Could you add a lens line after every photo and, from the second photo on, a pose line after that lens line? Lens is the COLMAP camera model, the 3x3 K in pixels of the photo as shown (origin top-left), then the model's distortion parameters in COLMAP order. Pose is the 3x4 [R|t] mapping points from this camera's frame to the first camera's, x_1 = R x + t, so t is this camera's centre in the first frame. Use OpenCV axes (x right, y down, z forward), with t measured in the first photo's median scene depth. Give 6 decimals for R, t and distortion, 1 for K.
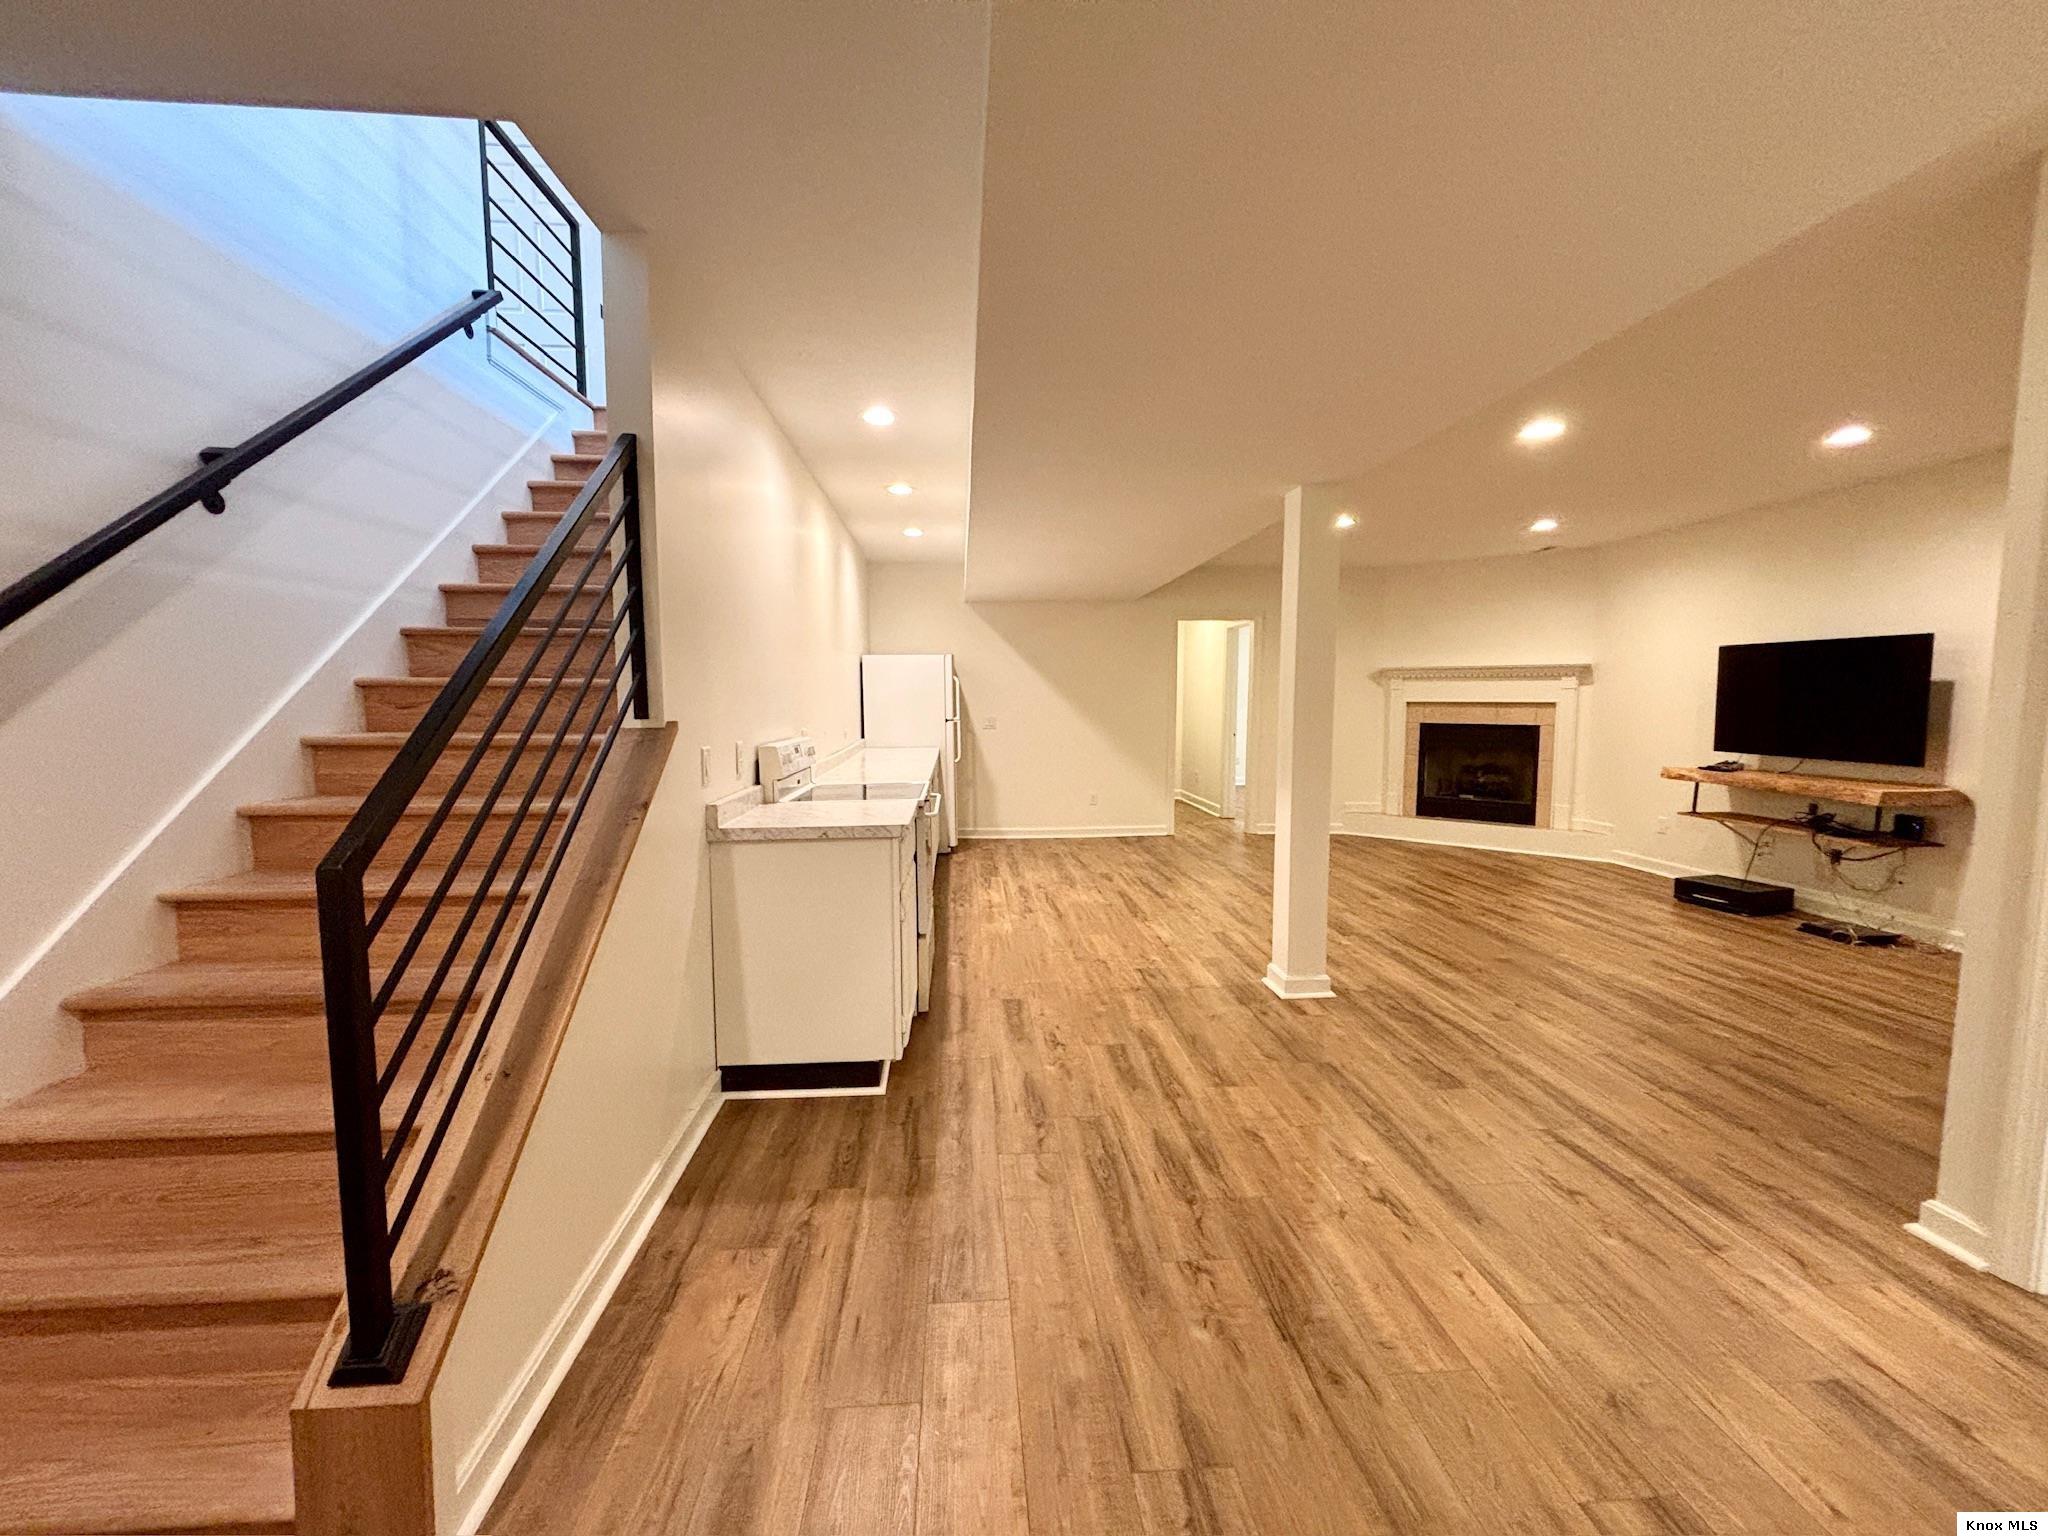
lens RADIAL K [[831.5, 0, 1024.0], [0, 831.5, 768.0], [0, 0, 1]] dist [-0.000758, -0.000005]
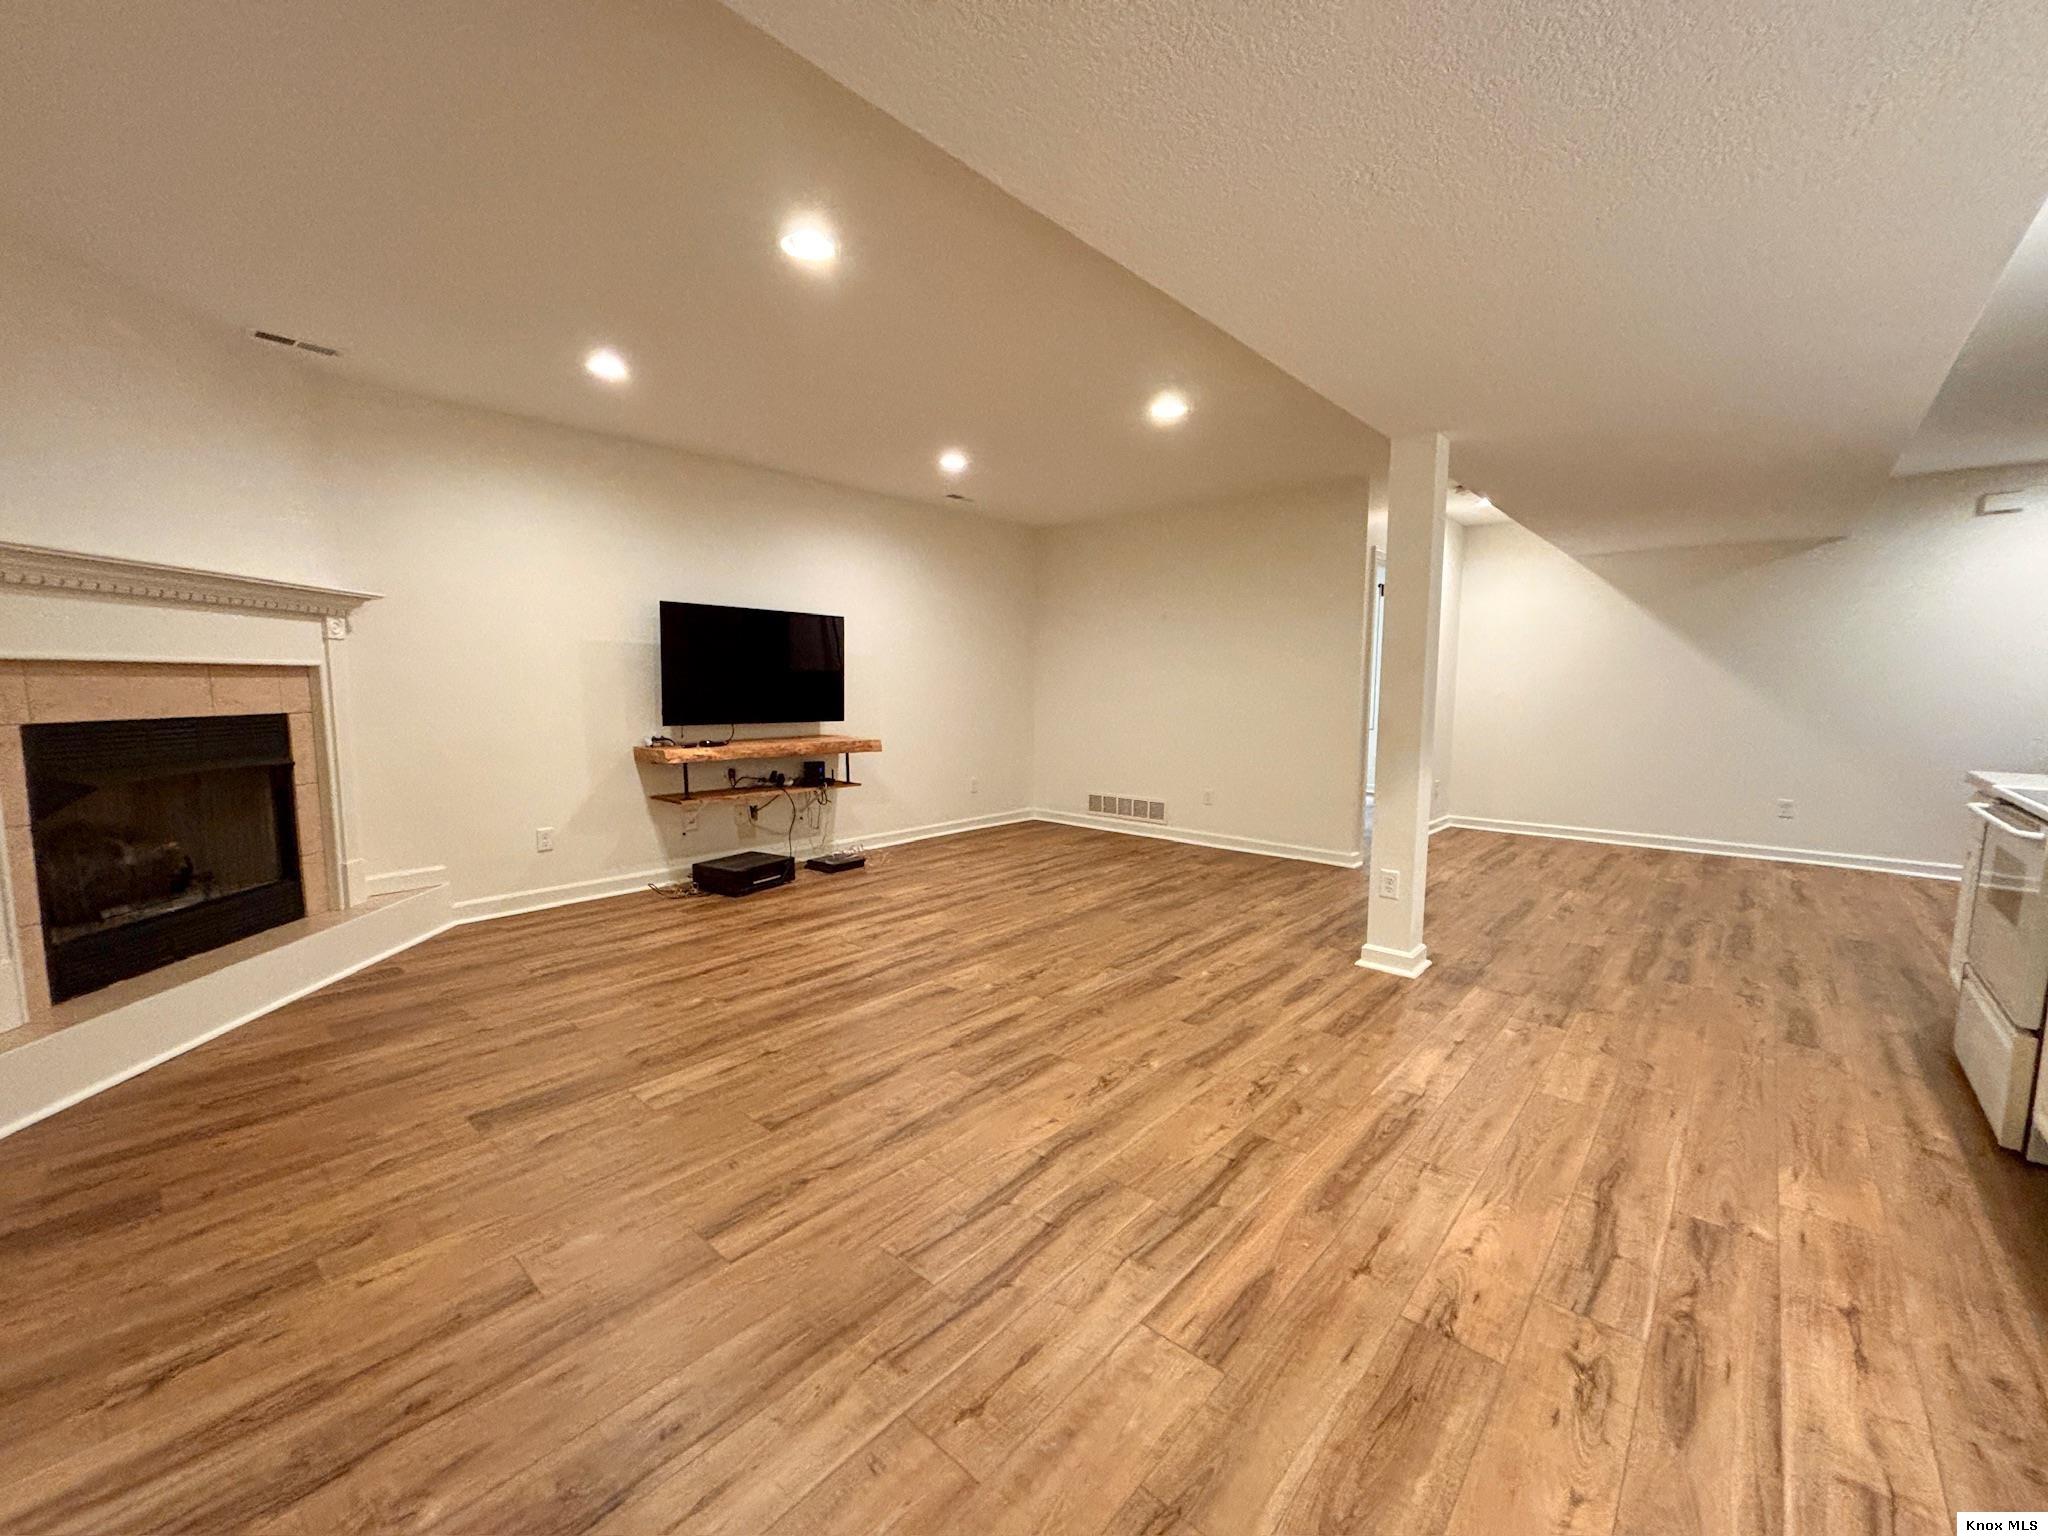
lens RADIAL K [[831.5, 0, 1024.0], [0, 831.5, 768.0], [0, 0, 1]] dist [-0.000758, -0.000005]
pose [[-0.693795, -0.075618, 0.716191, -0.040706], [0.059790, 0.984991, 0.161919, -0.125224], [-0.717686, 0.155160, -0.678861, 1.769605]]
